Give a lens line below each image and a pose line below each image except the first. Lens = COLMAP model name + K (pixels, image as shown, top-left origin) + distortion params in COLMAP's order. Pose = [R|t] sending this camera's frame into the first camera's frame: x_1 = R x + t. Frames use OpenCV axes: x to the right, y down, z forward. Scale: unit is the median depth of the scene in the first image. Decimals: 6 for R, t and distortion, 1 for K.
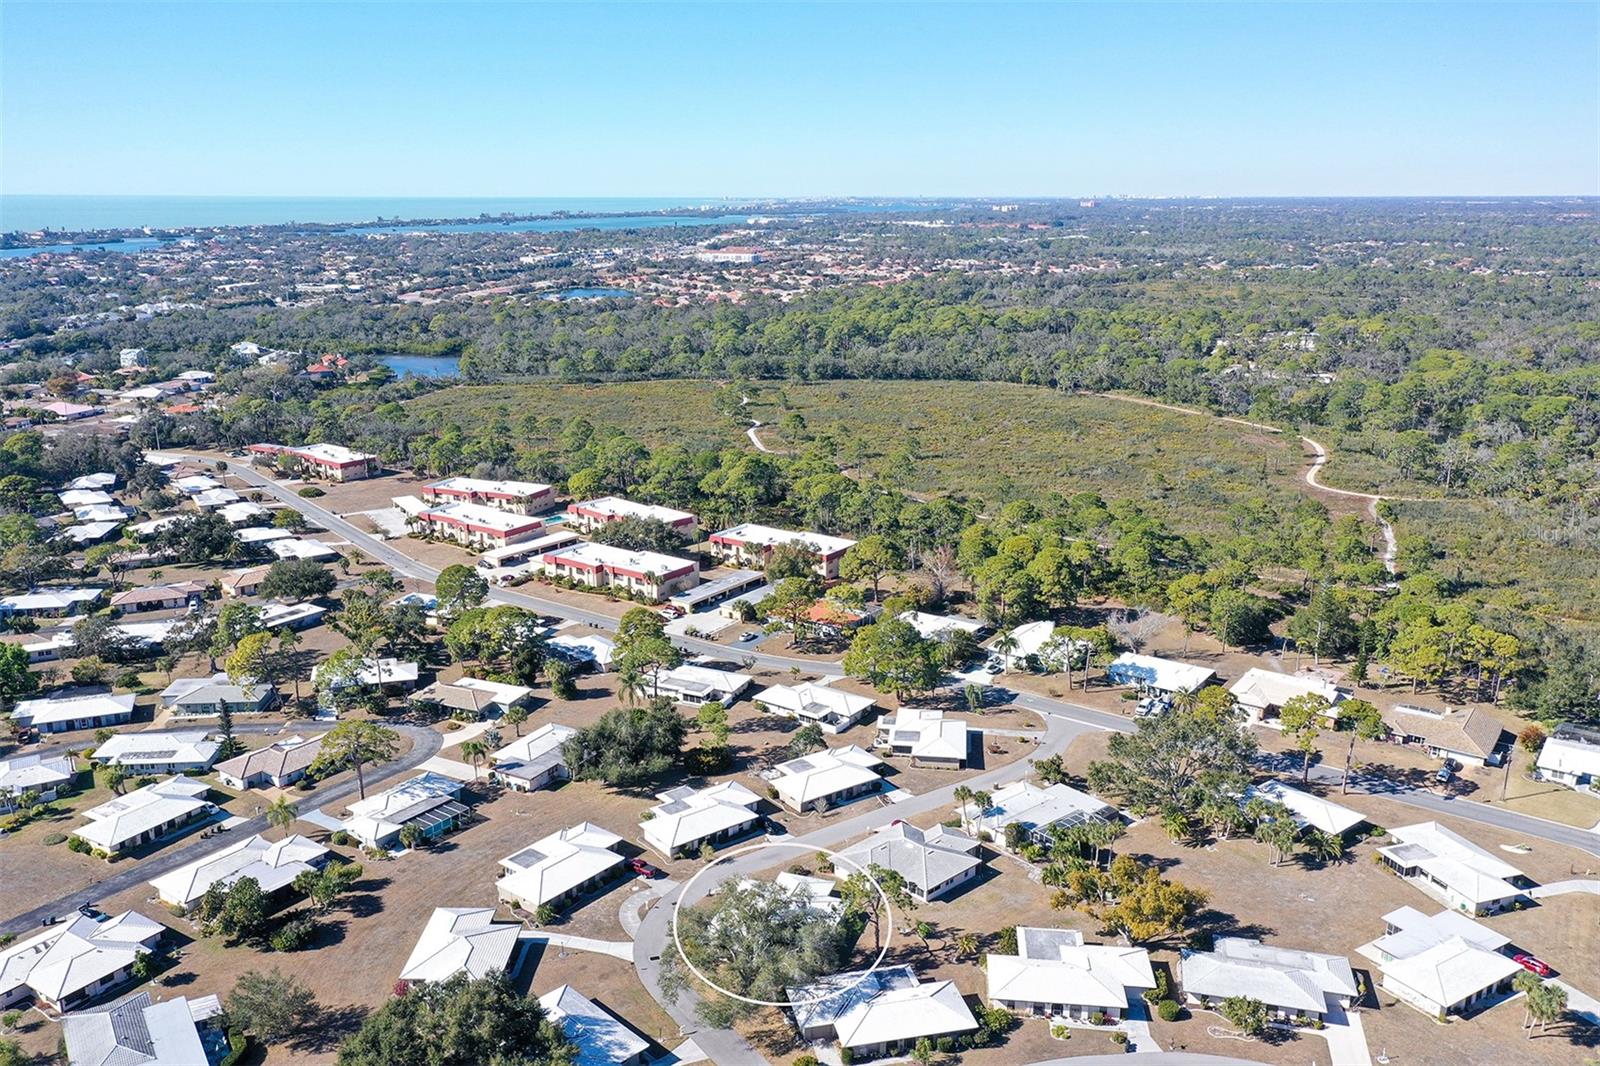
lens RADIAL K [[1263.4, 0, 800.0], [0, 1263.4, 533.0], [0, 0, 1]] dist [0.015309, 0.006194]
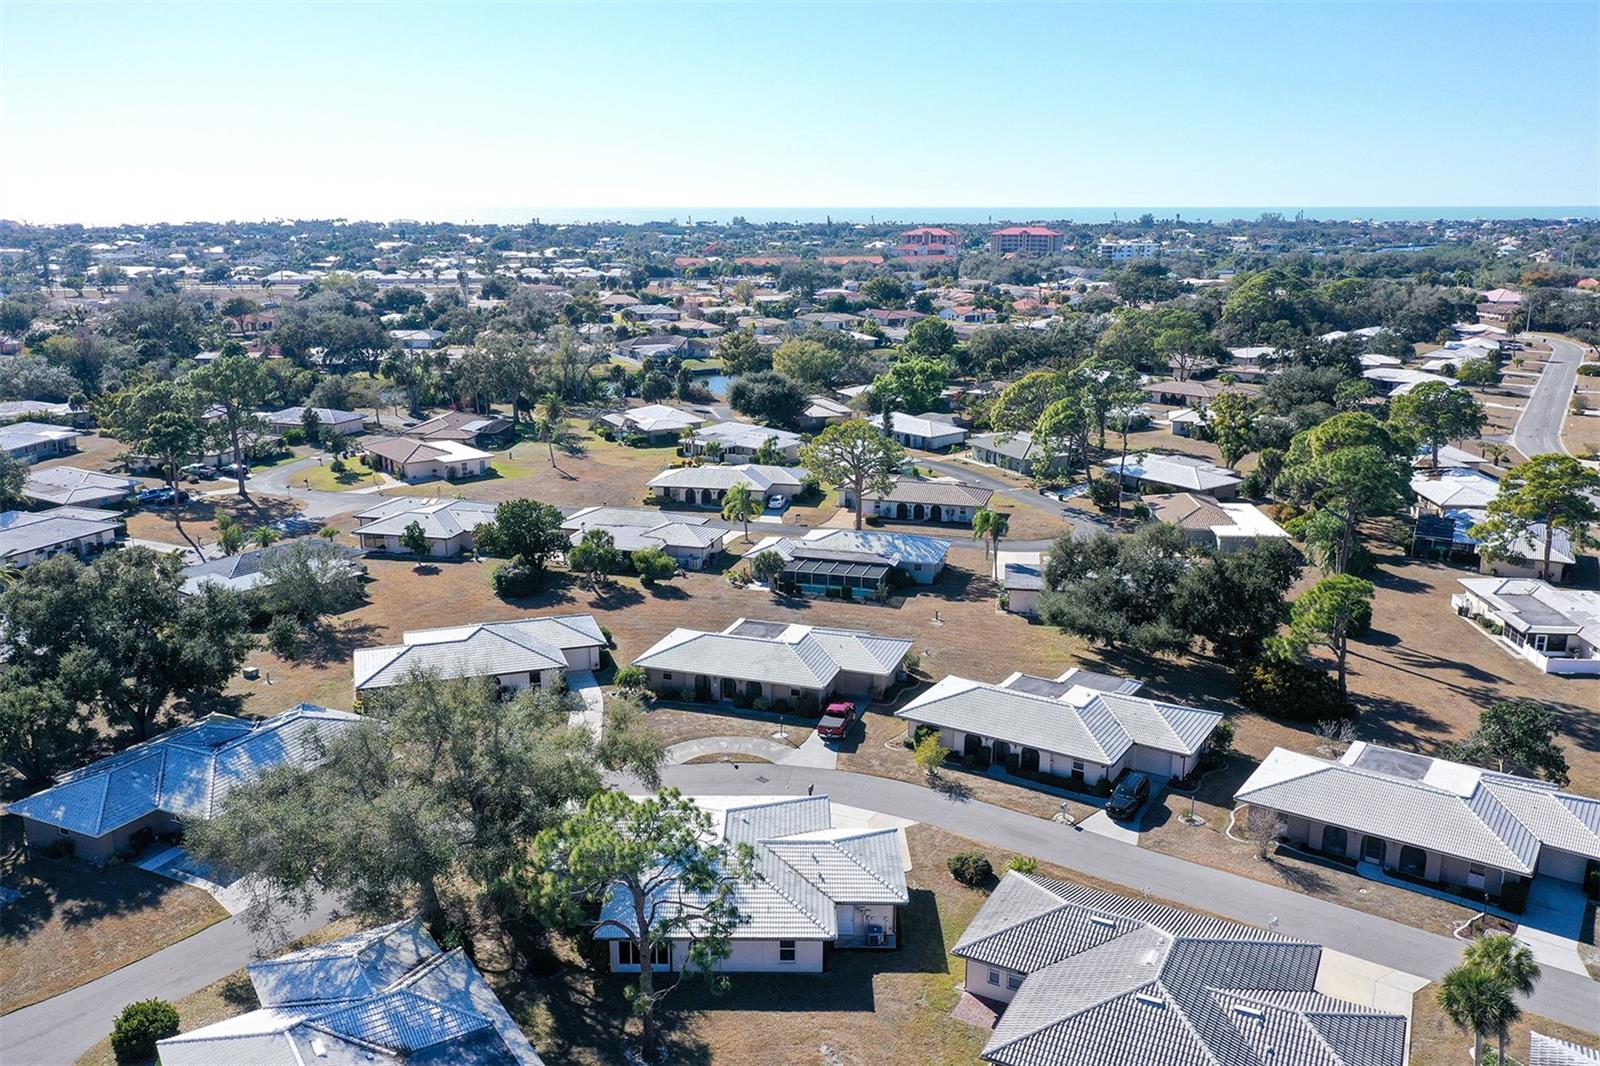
lens RADIAL K [[1263.4, 0, 800.0], [0, 1263.4, 533.0], [0, 0, 1]] dist [0.015309, 0.006194]
pose [[0.330360, 0.231328, -0.915068, 0.234306], [-0.236375, 0.958883, 0.157068, 0.081719], [0.913777, 0.164411, 0.371456, 0.561268]]
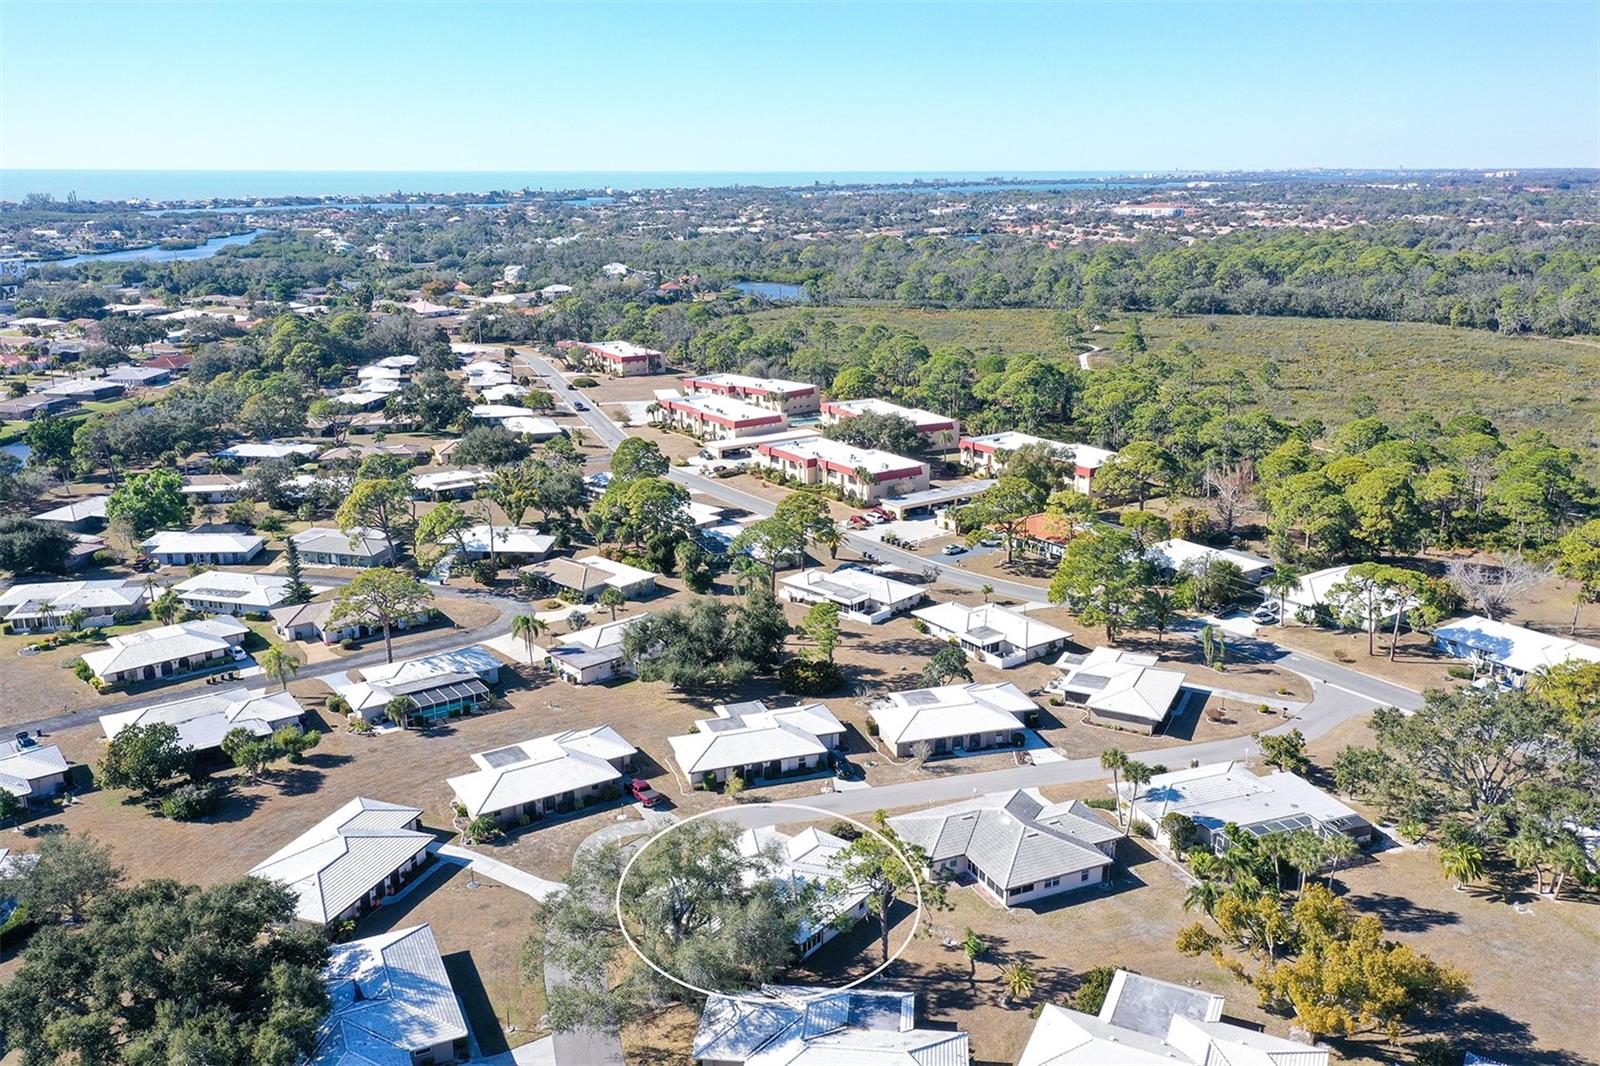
lens RADIAL K [[1263.4, 0, 800.0], [0, 1263.4, 533.0], [0, 0, 1]] dist [0.015309, 0.006194]
pose [[0.944848, 0.087962, -0.315477, 0.130452], [-0.081367, 0.996103, 0.034043, 0.058079], [0.317242, -0.006496, 0.948322, 0.235944]]
